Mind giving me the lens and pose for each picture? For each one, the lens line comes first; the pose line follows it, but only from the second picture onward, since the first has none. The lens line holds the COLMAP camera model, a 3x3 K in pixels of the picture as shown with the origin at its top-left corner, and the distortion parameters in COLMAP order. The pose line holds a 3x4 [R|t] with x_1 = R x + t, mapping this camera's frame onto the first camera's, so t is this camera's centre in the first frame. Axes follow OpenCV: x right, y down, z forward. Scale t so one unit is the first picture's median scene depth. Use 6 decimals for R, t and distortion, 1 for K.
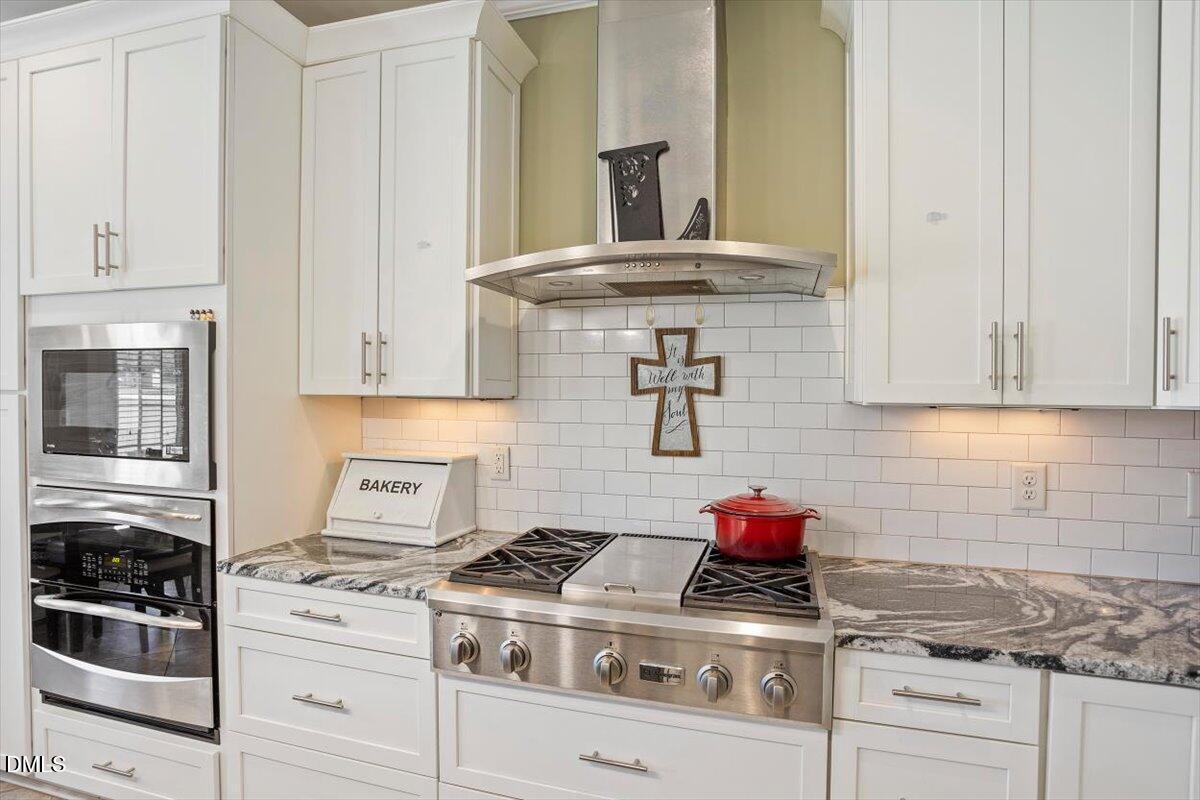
lens RADIAL K [[651.3, 0, 594.9], [0, 651.3, 417.2], [0, 0, 1]] dist [-0.037514, 0.000473]
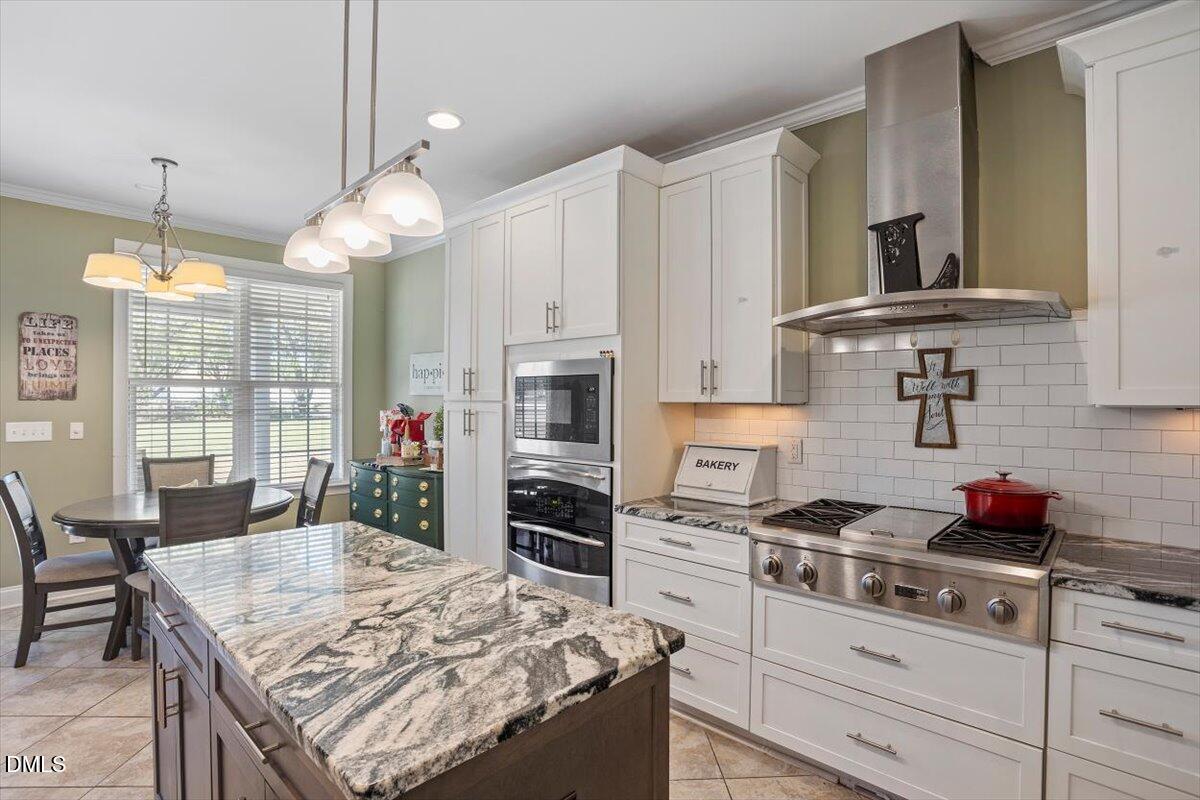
lens RADIAL K [[587.2, 0, 605.1], [0, 587.2, 413.2], [0, 0, 1]] dist [-0.068069, 0.024453]
pose [[0.902291, 0.000137, -0.431127, 0.027237], [-0.006634, 0.999886, -0.013567, 0.011781], [0.431076, 0.015101, 0.902189, -0.328140]]
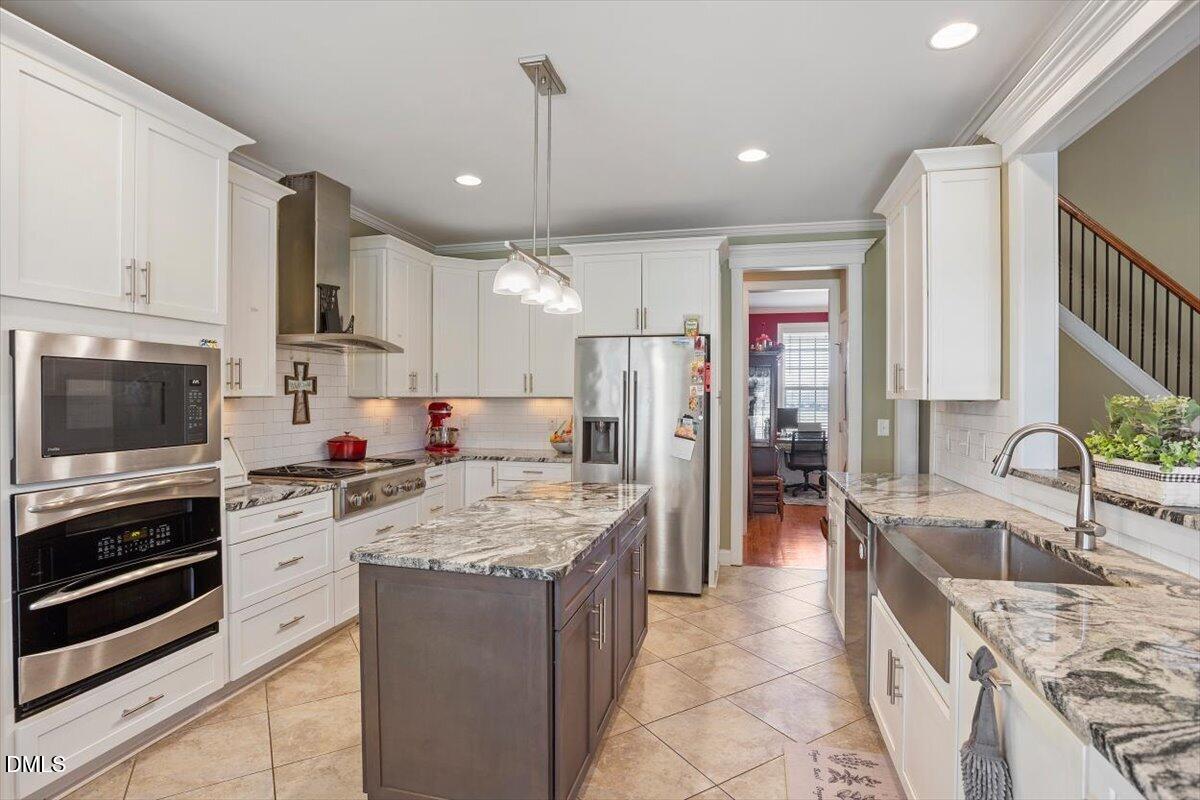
lens RADIAL K [[596.9, 0, 598.3], [0, 596.9, 388.9], [0, 0, 1]] dist [-0.019087, 0.001517]
pose [[-0.062237, -0.001746, 0.998060, -1.936421], [0.021714, 0.999759, 0.003103, -0.038456], [-0.997825, 0.021865, -0.062185, 0.177443]]
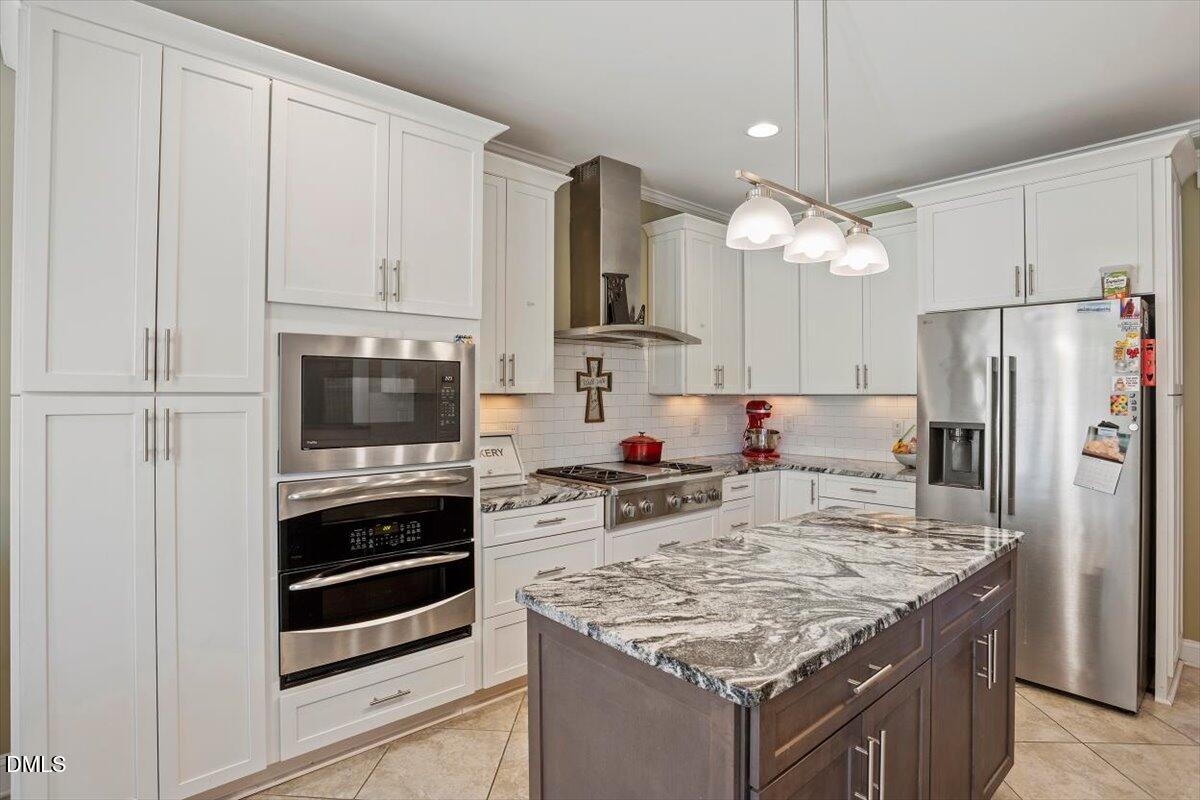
lens RADIAL K [[611.7, 0, 610.4], [0, 611.7, 383.2], [0, 0, 1]] dist [-0.066573, 0.035408]
pose [[0.502483, 0.000979, 0.864586, -1.551551], [0.026589, 0.999509, -0.016585, -0.027689], [-0.864178, 0.031322, 0.502211, 0.018174]]
